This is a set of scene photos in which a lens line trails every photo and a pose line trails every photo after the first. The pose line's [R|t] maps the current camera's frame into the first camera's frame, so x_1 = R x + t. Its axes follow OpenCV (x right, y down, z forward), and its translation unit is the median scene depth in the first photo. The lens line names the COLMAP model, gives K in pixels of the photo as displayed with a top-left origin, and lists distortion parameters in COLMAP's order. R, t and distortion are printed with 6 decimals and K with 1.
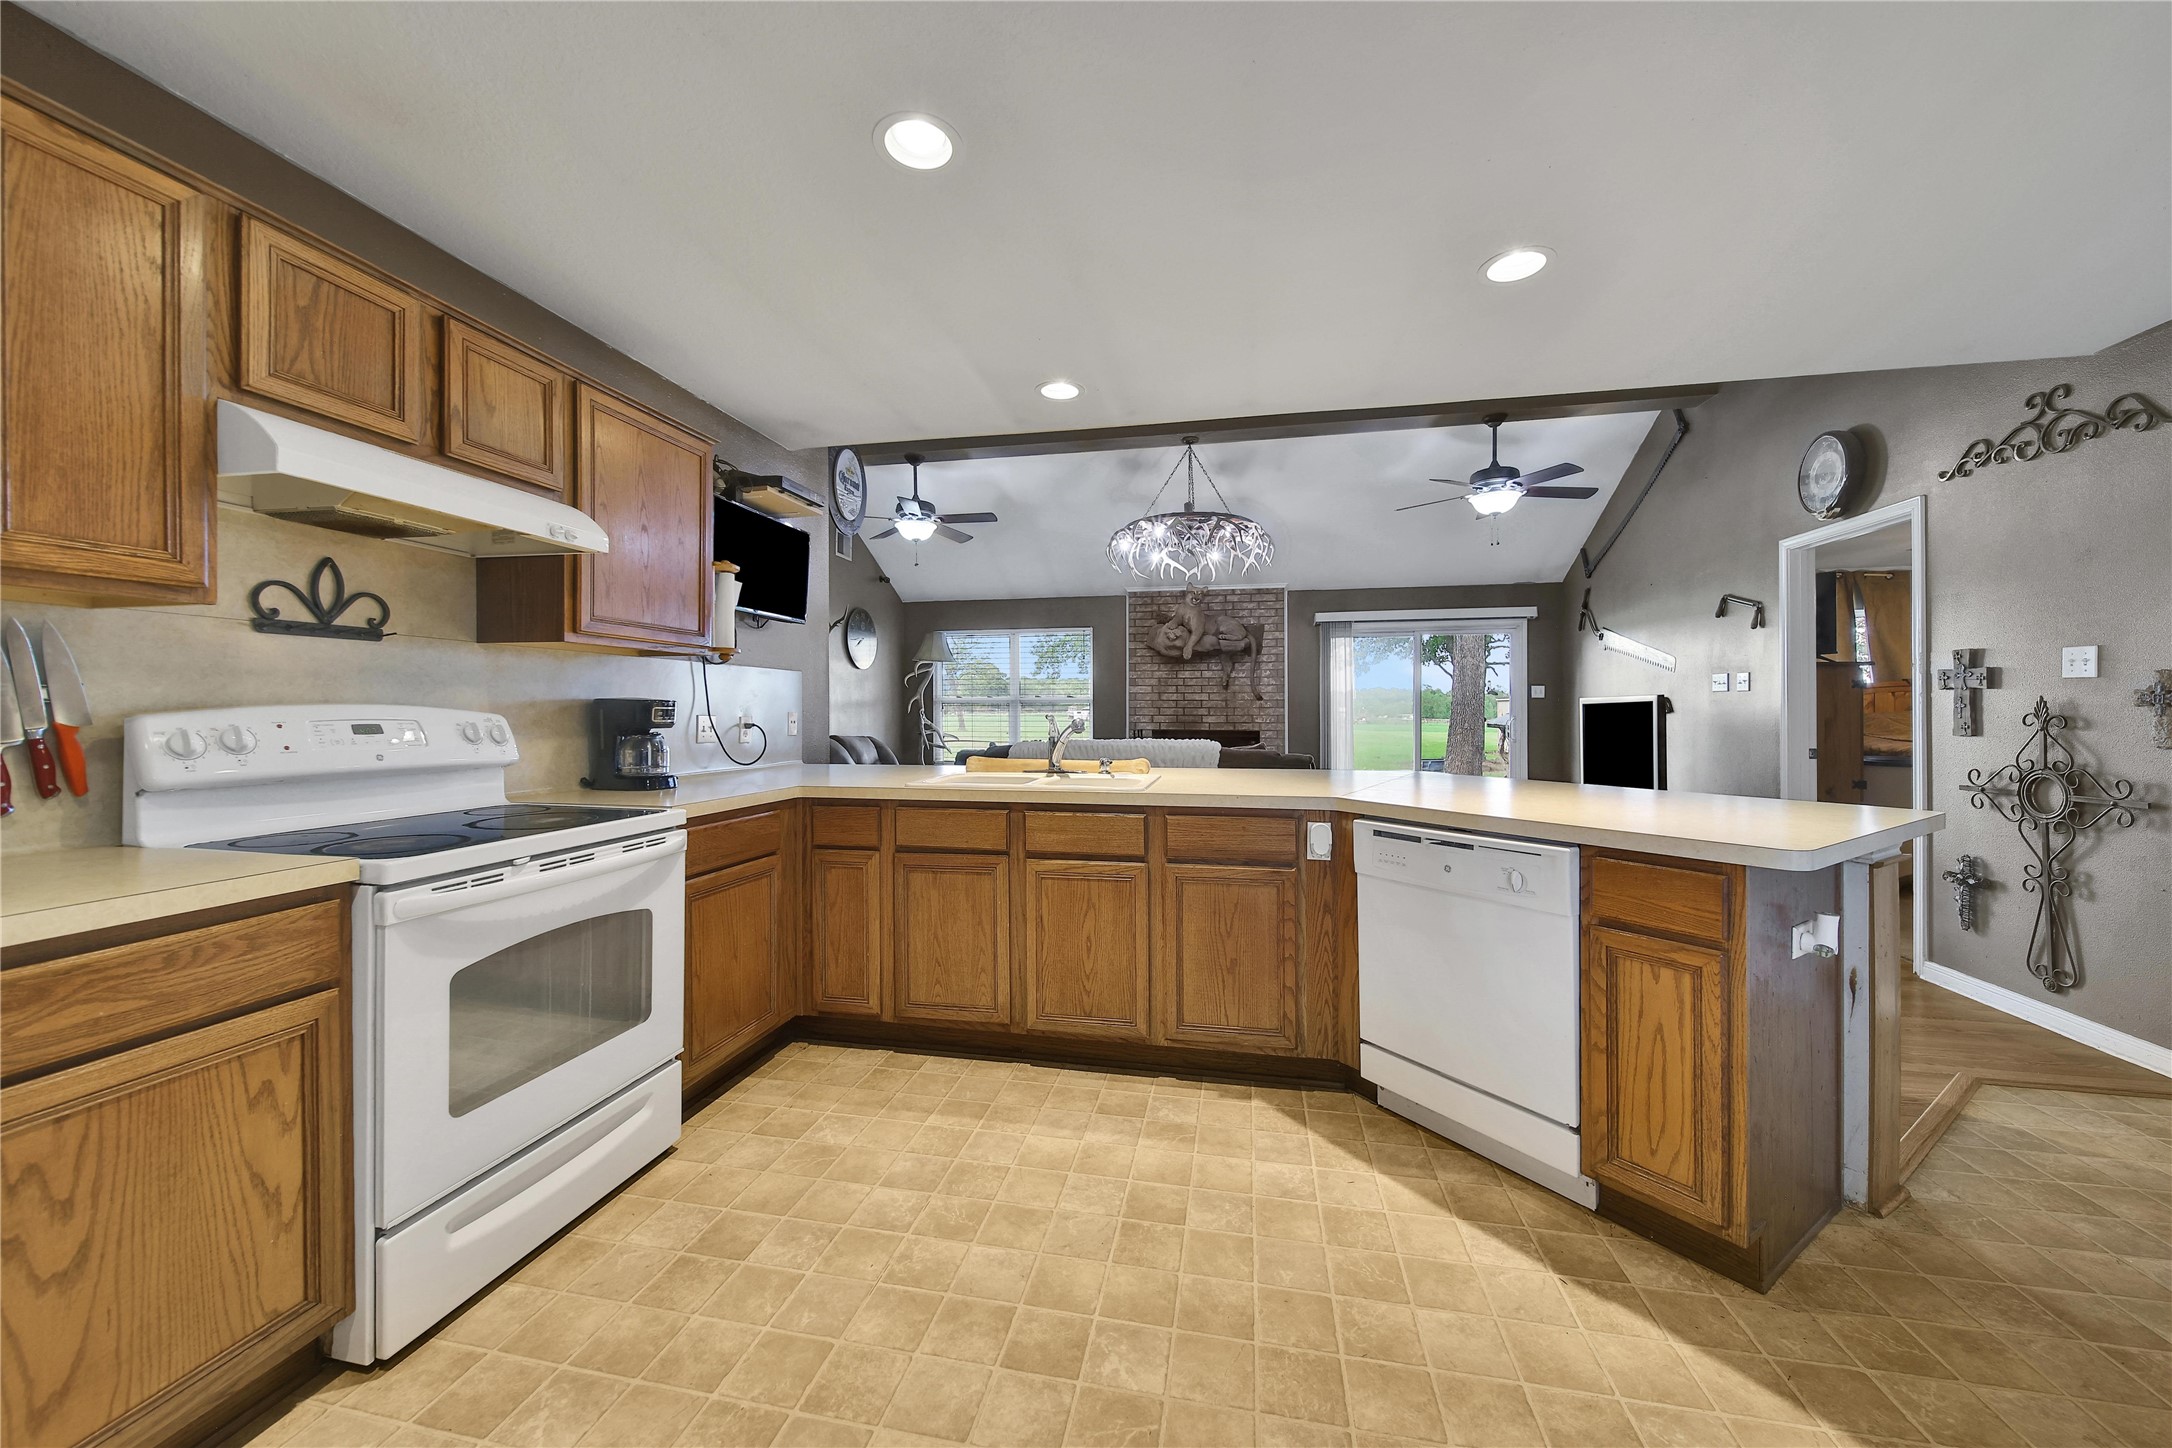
lens RADIAL K [[792.0, 0, 1095.5], [0, 792.0, 713.5], [0, 0, 1]] dist [-0.004341, -0.000177]
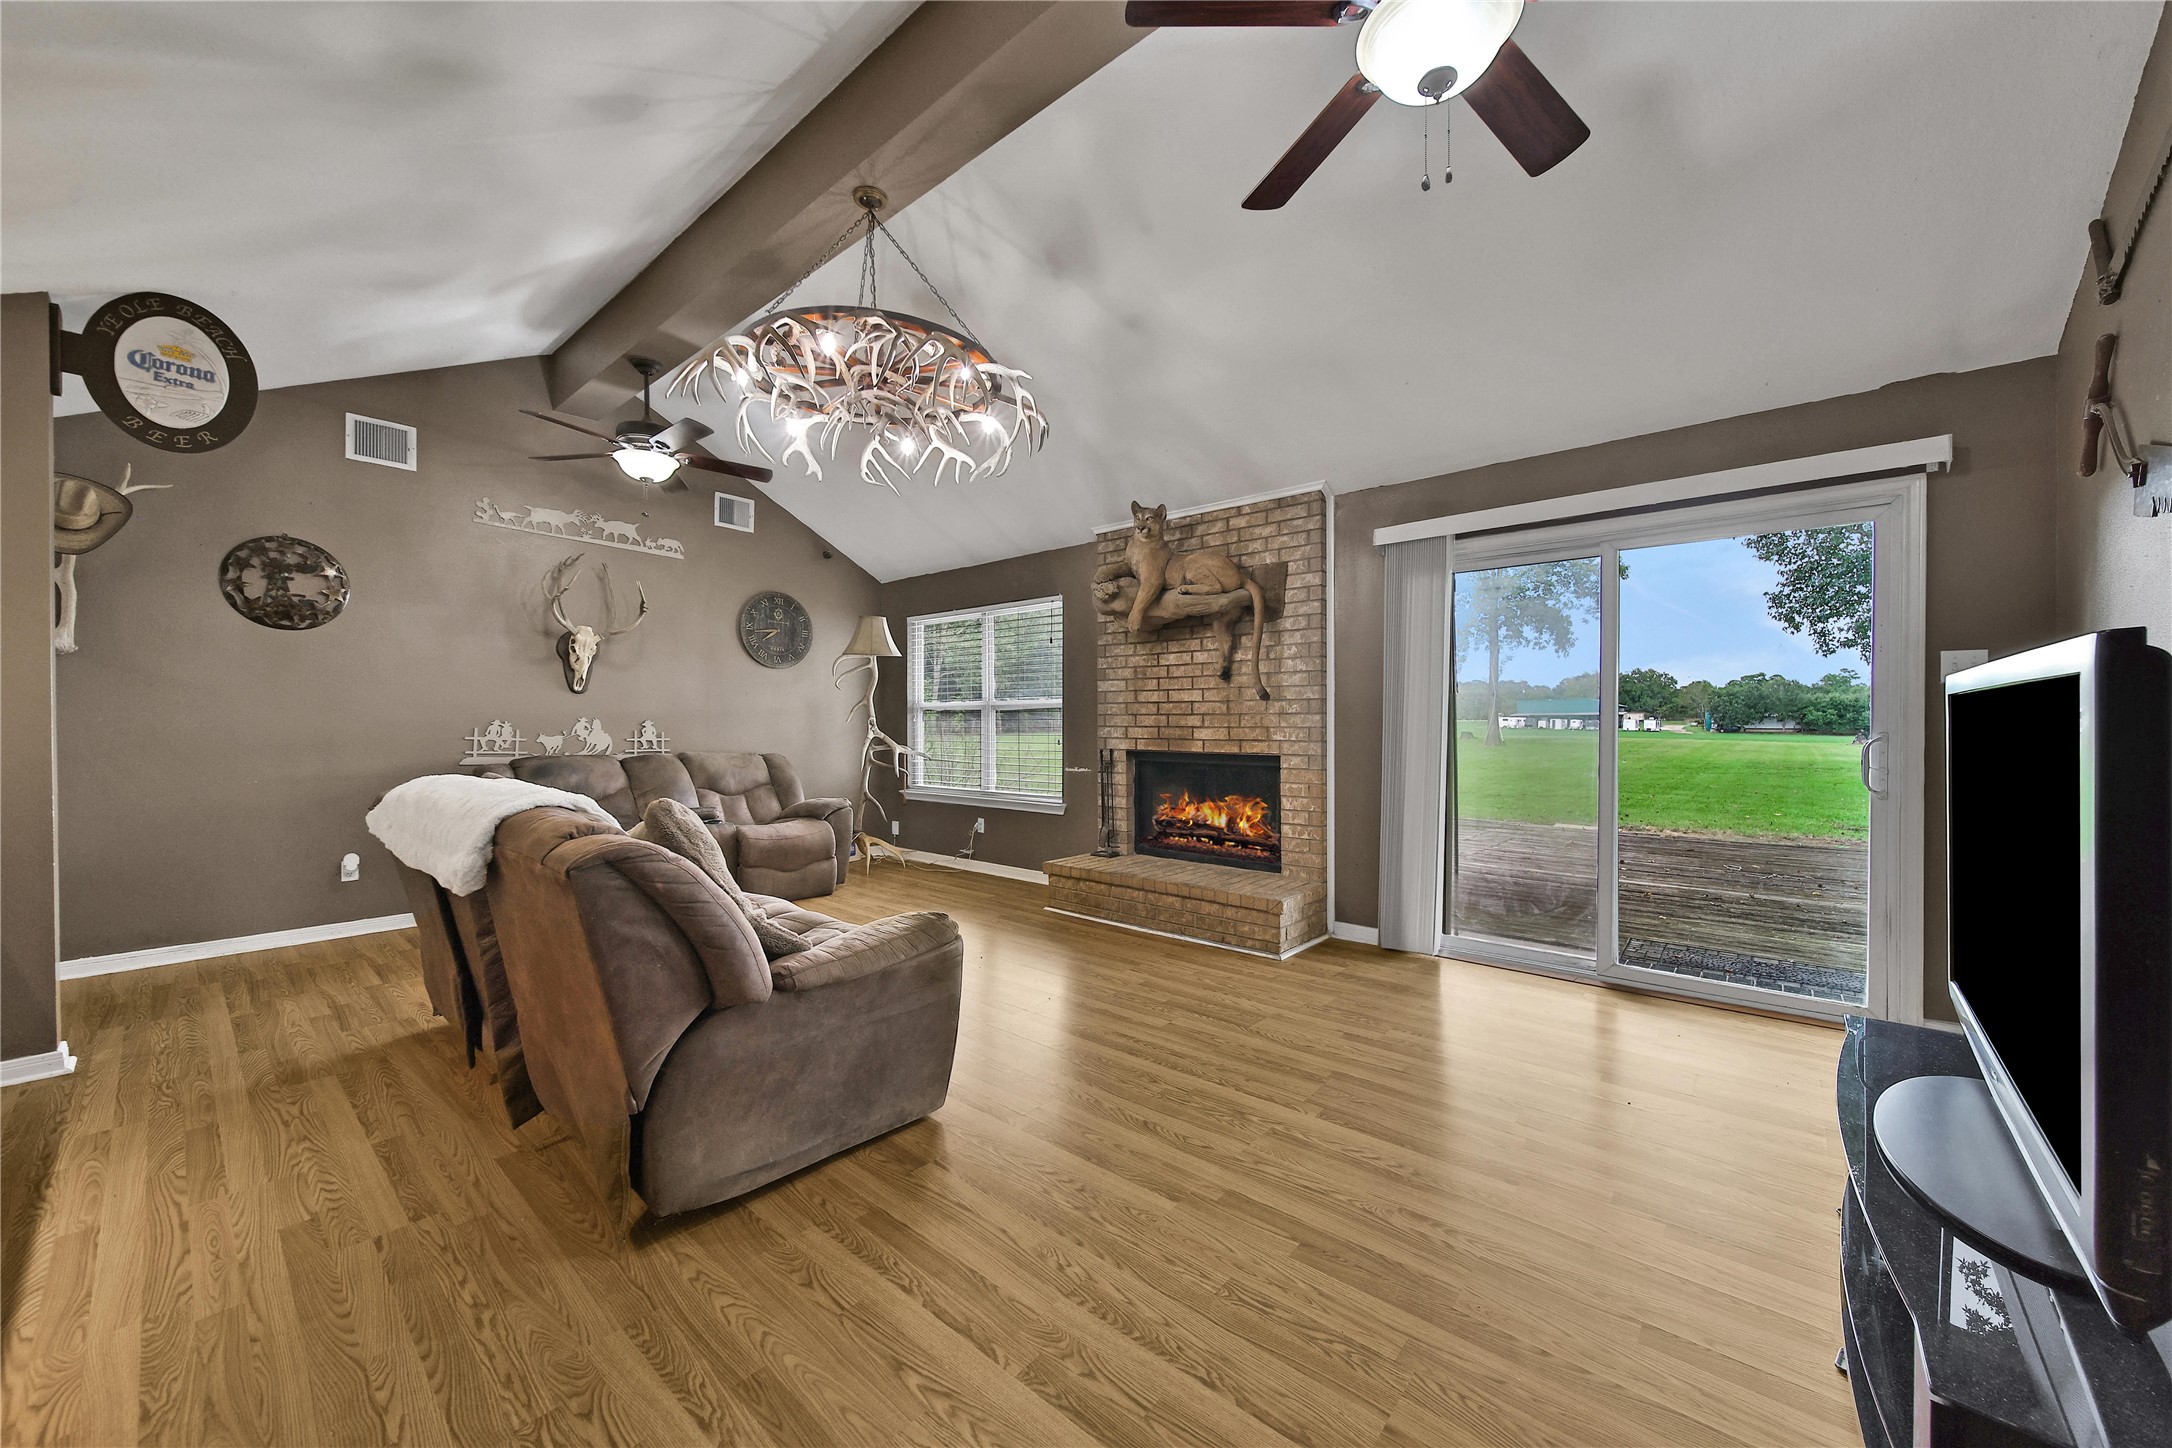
lens RADIAL K [[803.0, 0, 1087.9], [0, 803.0, 729.4], [0, 0, 1]] dist [-0.002533, -0.000510]
pose [[0.866318, 0.004894, -0.499469, 1.021883], [0.000449, 0.999944, 0.010576, -0.006640], [0.499493, -0.009387, 0.866267, 1.227836]]
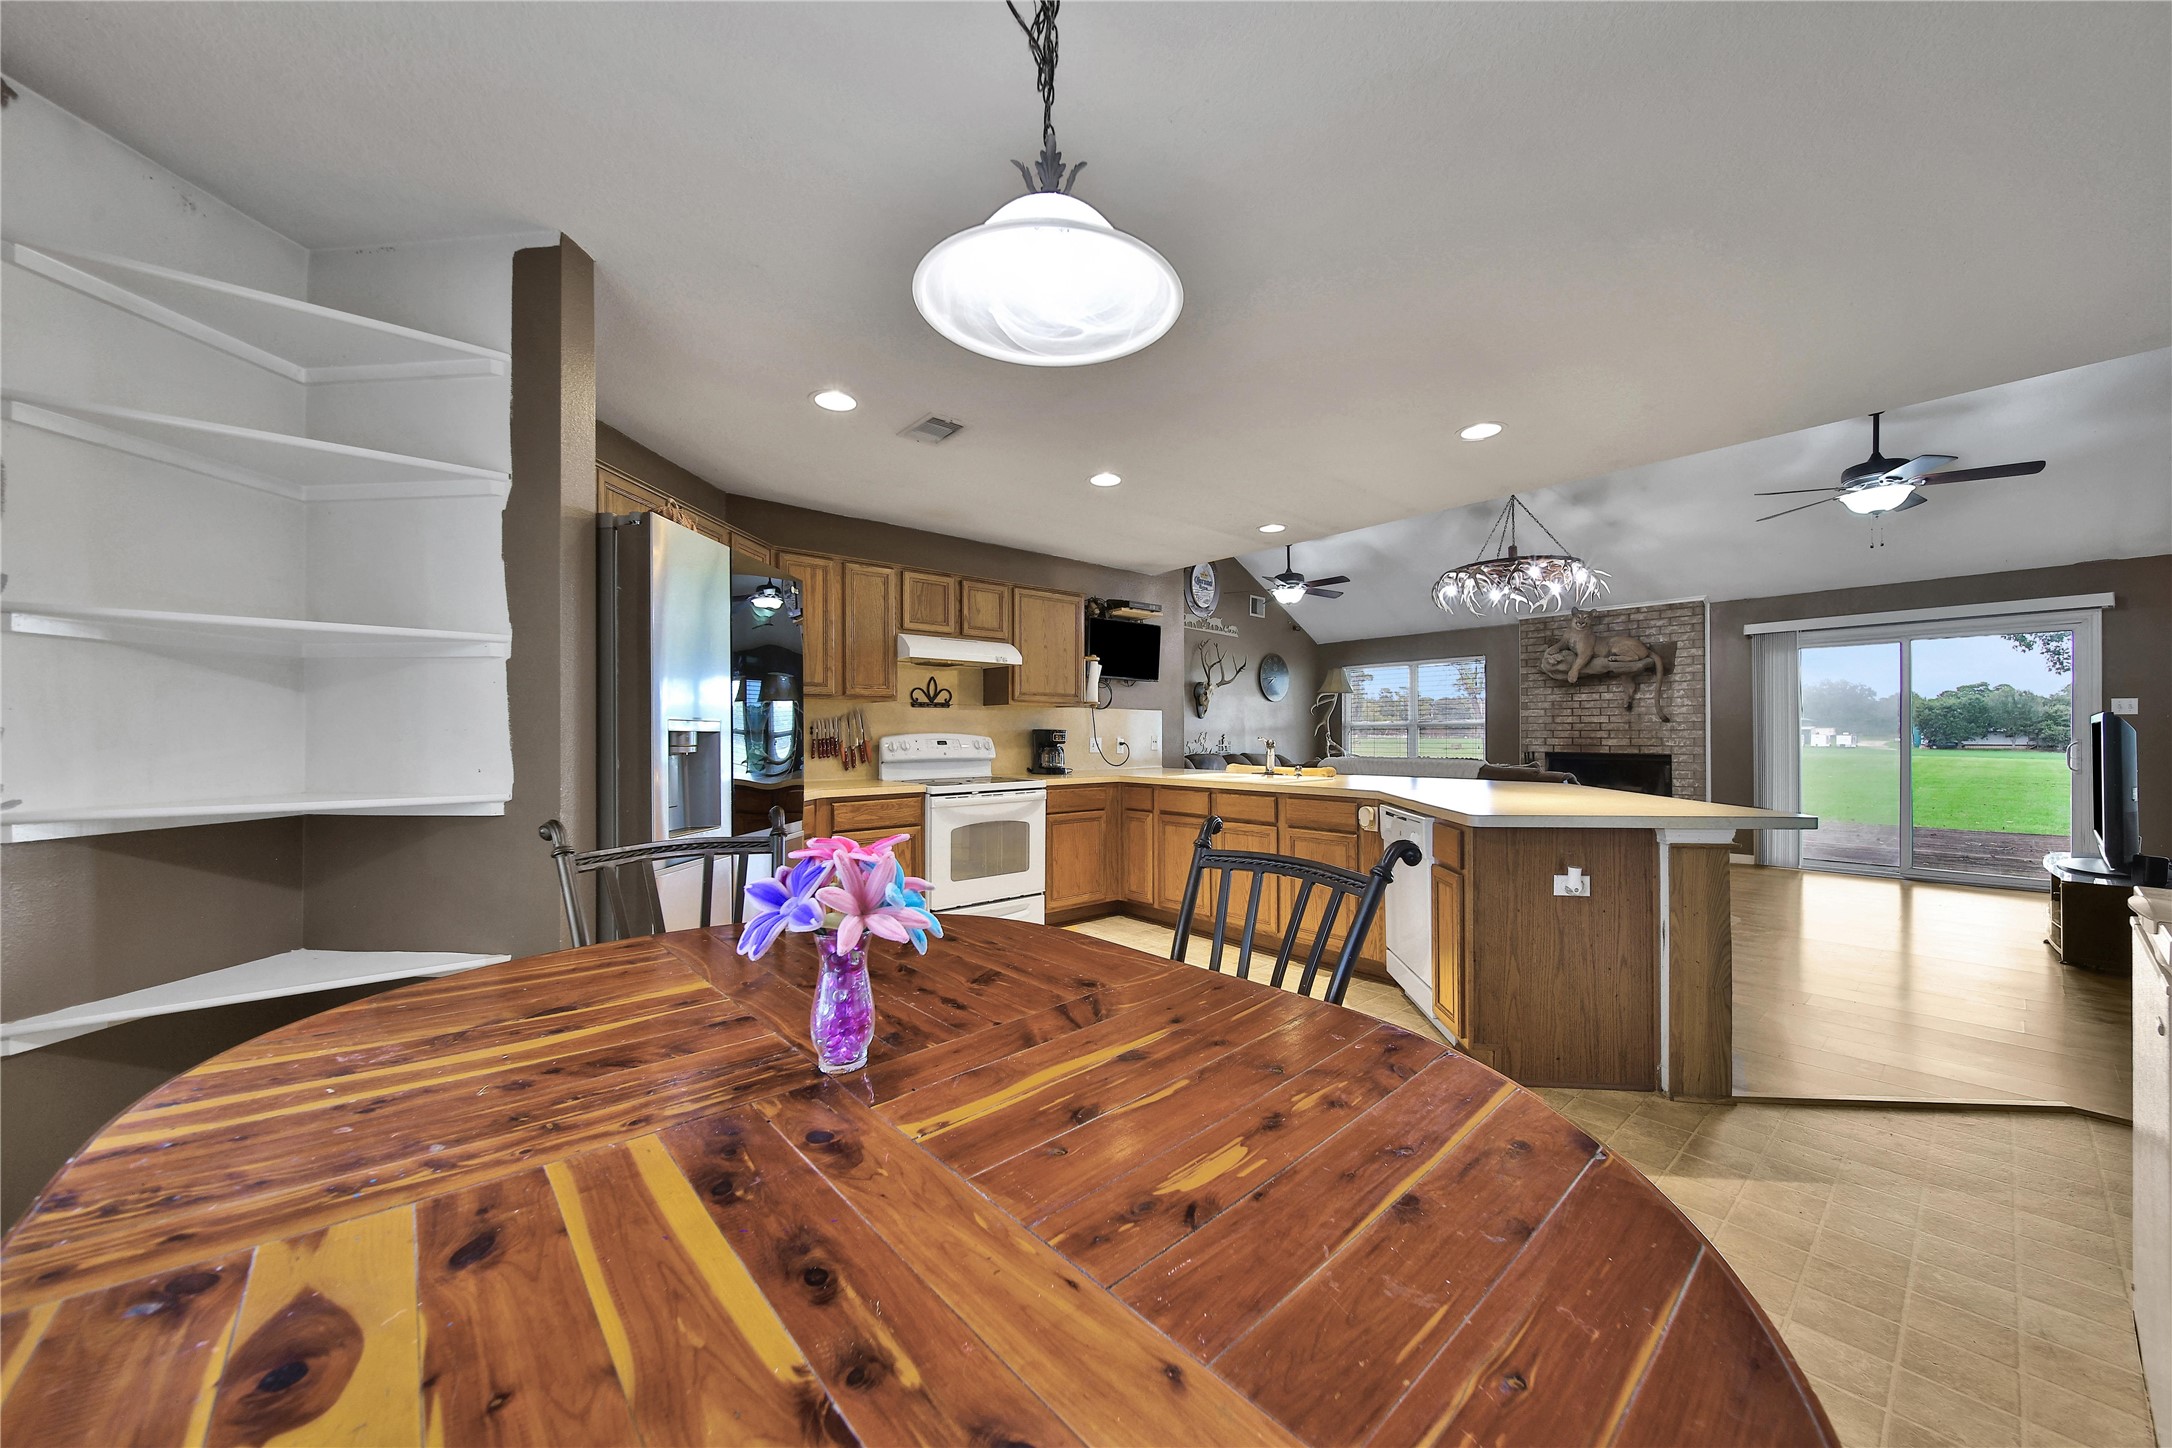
lens RADIAL K [[787.9, 0, 1087.1], [0, 787.9, 733.7], [0, 0, 1]] dist [0.009165, -0.003032]
pose [[0.783530, -0.002889, -0.621347, 0.681663], [0.000822, 0.999993, -0.003613, -0.000365], [0.621353, 0.002321, 0.783527, -0.470941]]
